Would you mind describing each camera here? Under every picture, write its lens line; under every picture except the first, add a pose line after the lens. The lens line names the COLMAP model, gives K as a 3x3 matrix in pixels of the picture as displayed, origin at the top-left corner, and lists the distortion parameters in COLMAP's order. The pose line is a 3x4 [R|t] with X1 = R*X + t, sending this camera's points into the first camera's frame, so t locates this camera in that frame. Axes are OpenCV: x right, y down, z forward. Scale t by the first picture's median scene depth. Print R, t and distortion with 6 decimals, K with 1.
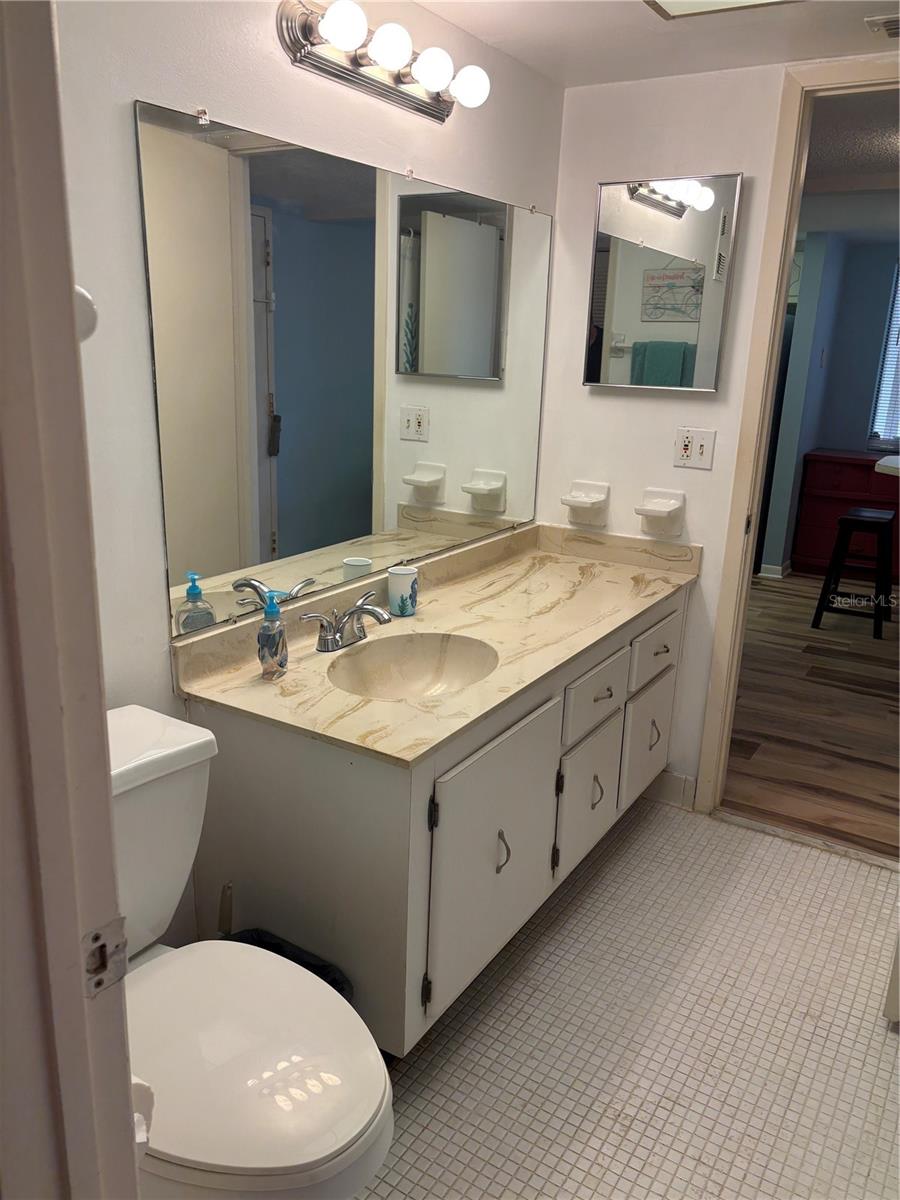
lens RADIAL K [[912.3, 0, 449.6], [0, 912.3, 603.8], [0, 0, 1]] dist [0.051311, -0.043666]
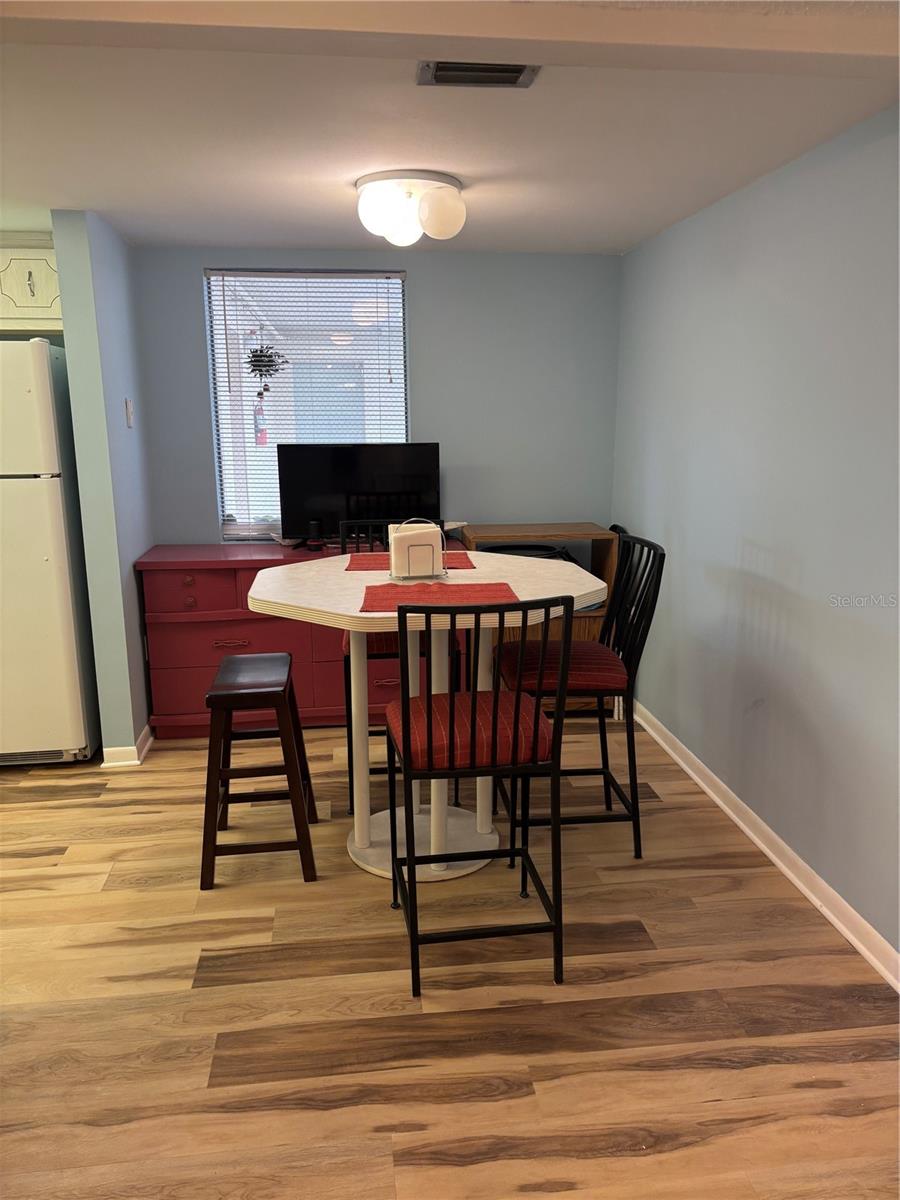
lens RADIAL K [[912.3, 0, 450.3], [0, 912.3, 602.3], [0, 0, 1]] dist [0.051311, -0.043666]
pose [[0.779434, -0.173674, 0.601930, 0.180639], [0.206912, 0.978255, 0.014325, -0.105049], [-0.591329, 0.113381, 0.798420, 0.390296]]
